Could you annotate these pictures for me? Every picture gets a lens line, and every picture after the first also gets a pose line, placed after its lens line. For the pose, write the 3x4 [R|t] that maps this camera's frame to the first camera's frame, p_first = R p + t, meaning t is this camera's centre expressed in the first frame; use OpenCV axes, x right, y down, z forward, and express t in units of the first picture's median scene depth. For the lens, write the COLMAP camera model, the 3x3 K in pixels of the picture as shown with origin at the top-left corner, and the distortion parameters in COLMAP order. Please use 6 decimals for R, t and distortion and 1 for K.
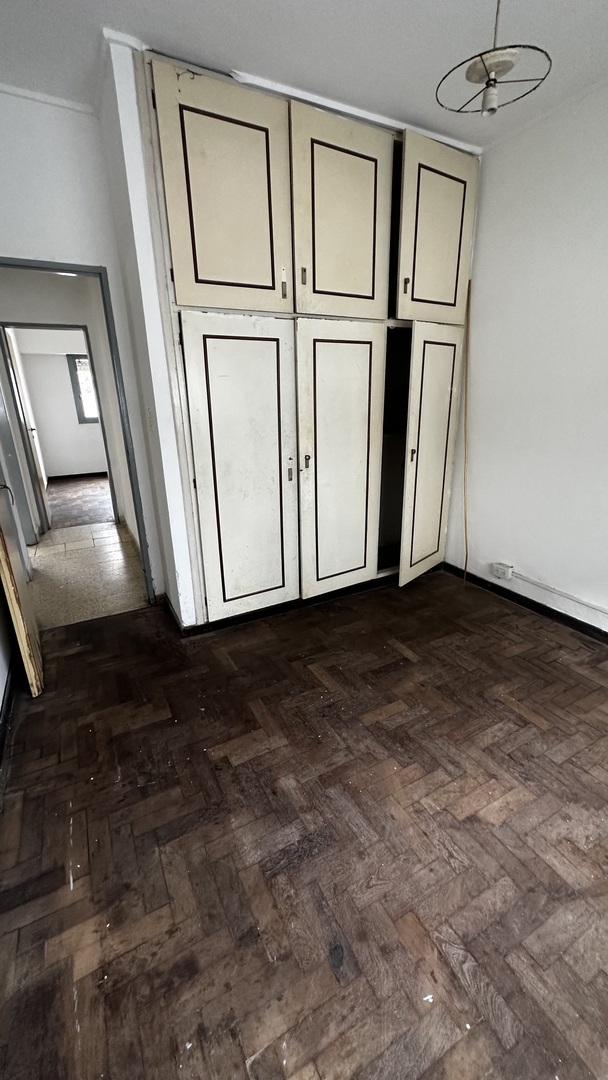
lens RADIAL K [[431.7, 0, 304.0], [0, 431.7, 540.0], [0, 0, 1]] dist [-0.001385, 0.000438]
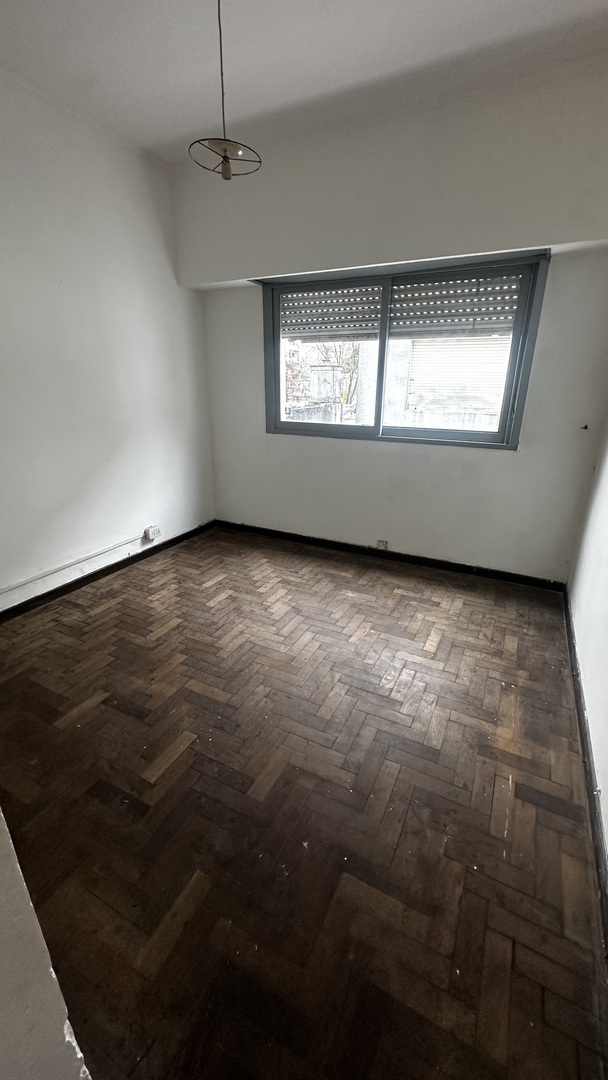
lens RADIAL K [[431.7, 0, 304.0], [0, 431.7, 540.0], [0, 0, 1]] dist [-0.001385, 0.000438]
pose [[-0.574778, -0.270199, 0.772414, -0.566381], [0.268607, 0.829317, 0.489983, -0.296282], [-0.772969, 0.489107, -0.404095, 0.948014]]
